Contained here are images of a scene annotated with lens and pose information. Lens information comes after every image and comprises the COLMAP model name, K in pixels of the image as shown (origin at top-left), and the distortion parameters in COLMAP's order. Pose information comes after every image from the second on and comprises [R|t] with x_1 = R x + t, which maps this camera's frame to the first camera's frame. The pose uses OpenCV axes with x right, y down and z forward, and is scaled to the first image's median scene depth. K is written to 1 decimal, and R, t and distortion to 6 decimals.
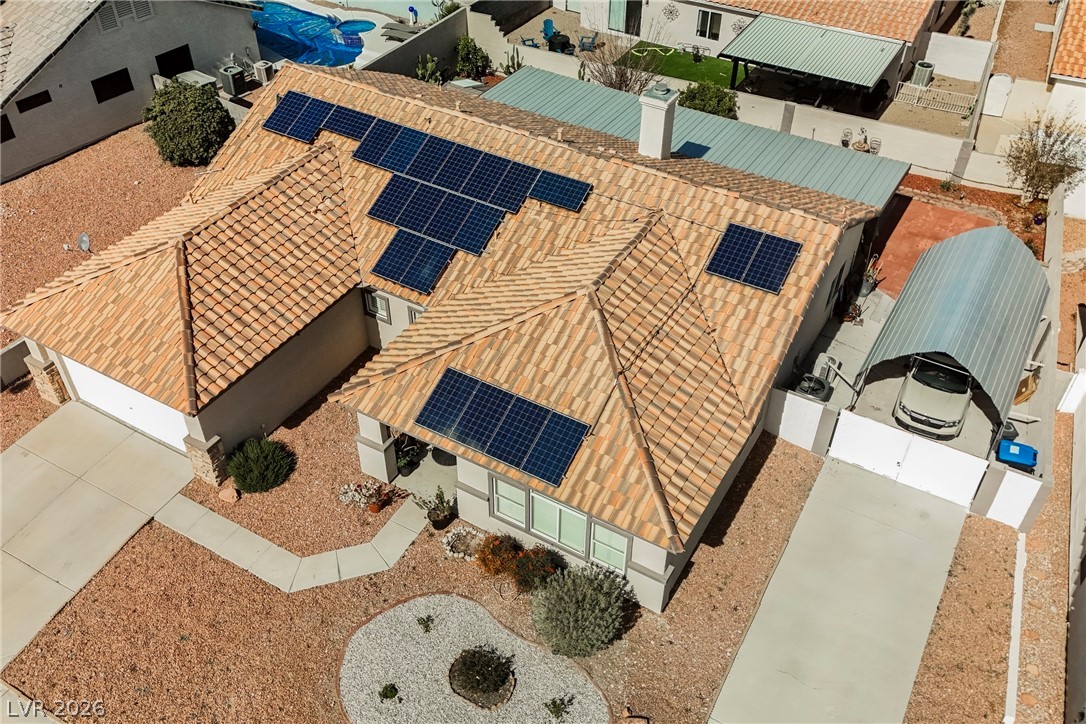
lens RADIAL K [[945.6, 0, 543.0], [0, 945.6, 362.0], [0, 0, 1]] dist [0.075288, -0.066932]
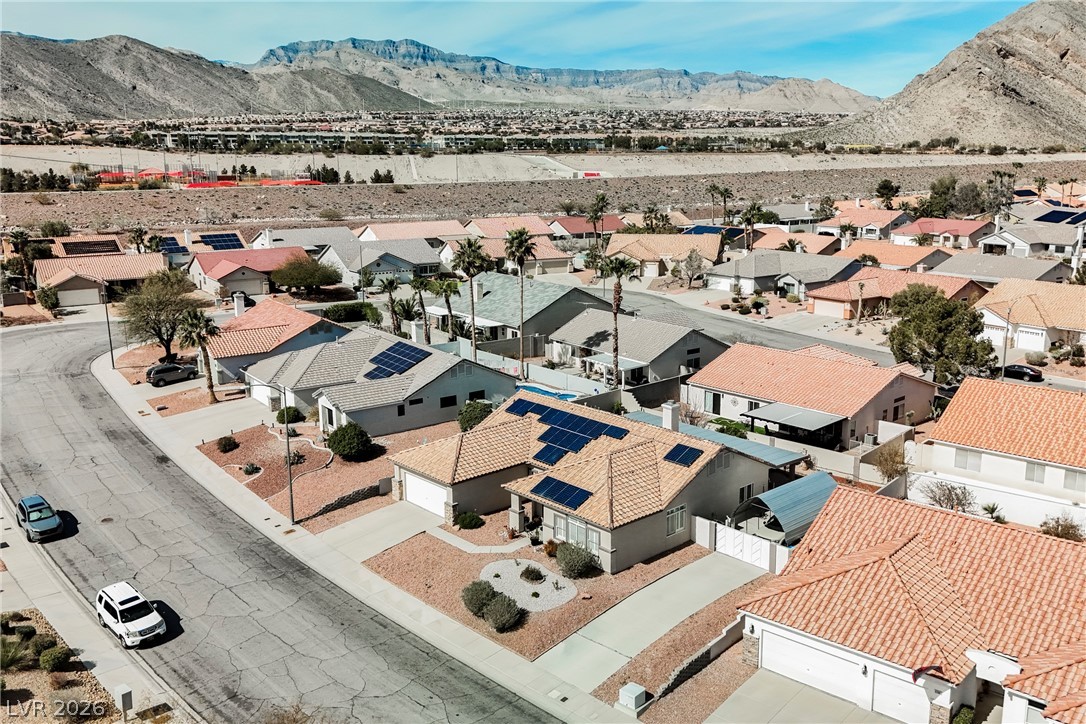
lens RADIAL K [[961.8, 0, 543.0], [0, 961.8, 362.0], [0, 0, 1]] dist [0.095371, -0.124725]
pose [[0.952127, 0.051826, -0.301278, 0.553019], [-0.189598, 0.873196, -0.448977, 0.767228], [0.239806, 0.484605, 0.841220, -1.121292]]
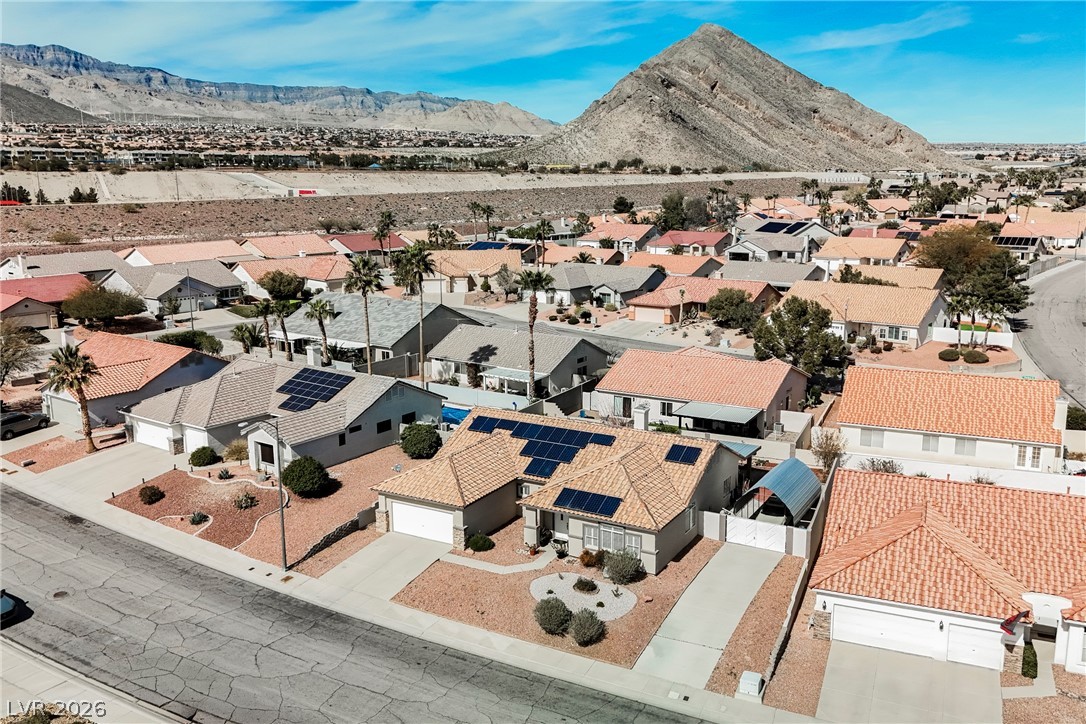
lens RADIAL K [[961.8, 0, 543.0], [0, 961.8, 362.0], [0, 0, 1]] dist [0.095371, -0.124725]
pose [[0.999819, -0.016230, 0.009911, -0.152046], [0.019006, 0.870205, -0.492322, 0.839318], [-0.000634, 0.492422, 0.870357, -1.203559]]
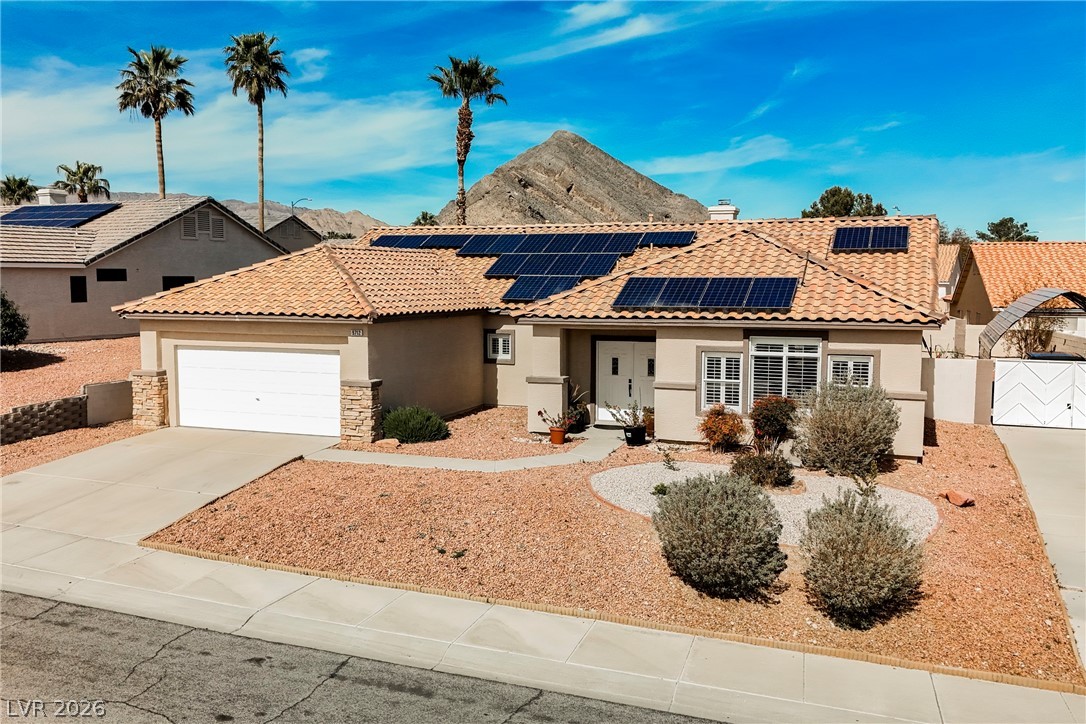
lens RADIAL K [[961.8, 0, 543.0], [0, 961.8, 362.0], [0, 0, 1]] dist [0.095371, -0.124725]
pose [[0.986143, -0.017995, 0.164921, -0.308275], [0.112557, 0.802873, -0.585429, 0.567153], [-0.121876, 0.595879, 0.793772, 0.220434]]
